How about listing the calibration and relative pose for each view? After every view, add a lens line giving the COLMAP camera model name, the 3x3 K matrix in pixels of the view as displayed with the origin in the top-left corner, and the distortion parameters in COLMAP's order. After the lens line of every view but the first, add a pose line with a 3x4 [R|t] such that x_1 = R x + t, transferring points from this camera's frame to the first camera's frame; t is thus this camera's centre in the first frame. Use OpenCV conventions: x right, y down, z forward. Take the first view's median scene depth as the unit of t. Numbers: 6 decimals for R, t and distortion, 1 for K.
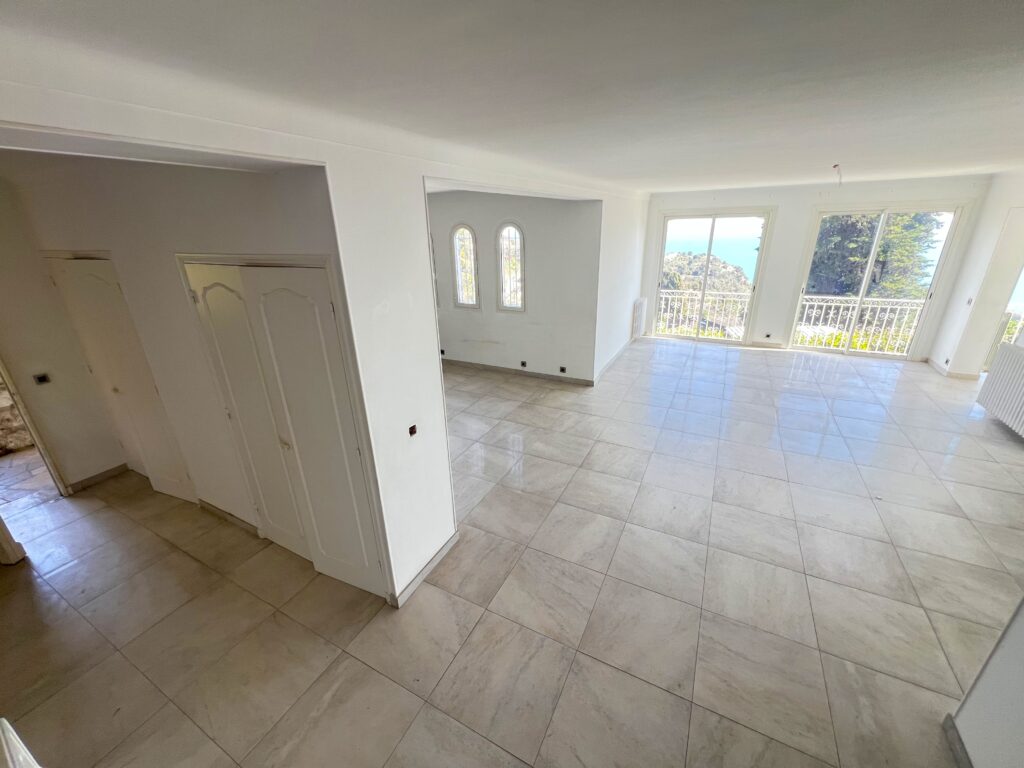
lens RADIAL K [[414.2, 0, 515.3], [0, 414.2, 382.2], [0, 0, 1]] dist [-0.002441, -0.000135]
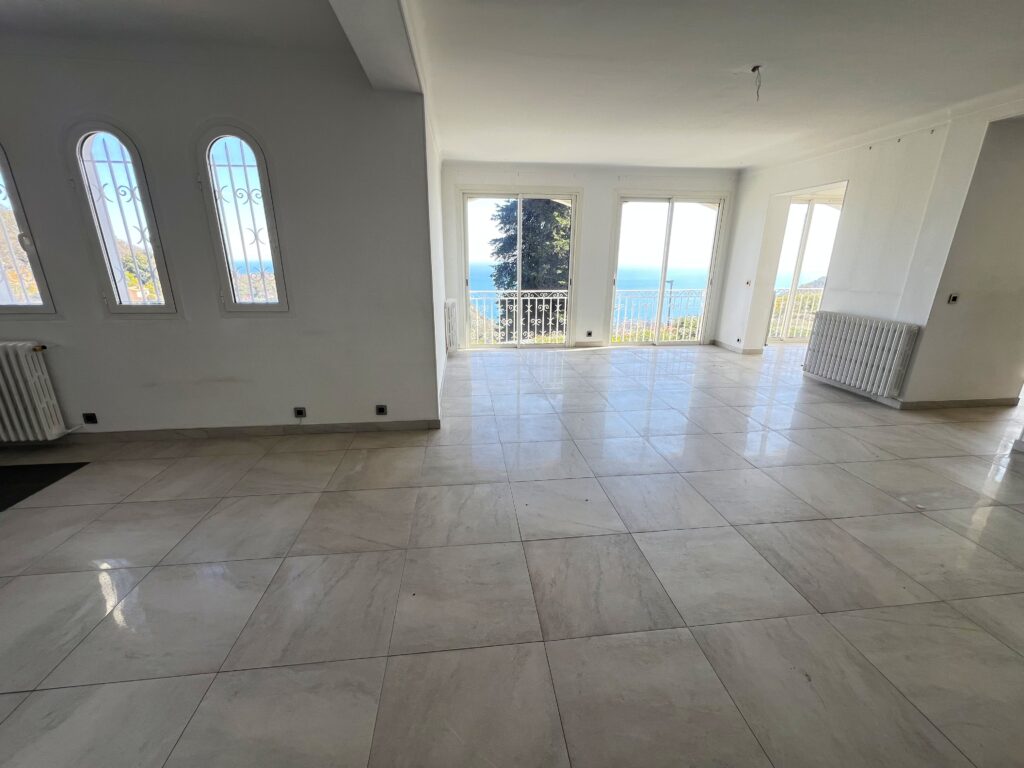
lens RADIAL K [[414.2, 0, 515.3], [0, 414.2, 382.2], [0, 0, 1]] dist [-0.002441, -0.000135]
pose [[0.831734, -0.138327, 0.537666, -0.031280], [0.176589, 0.984082, -0.019993, -0.023906], [-0.526341, 0.111574, 0.842921, 0.425326]]
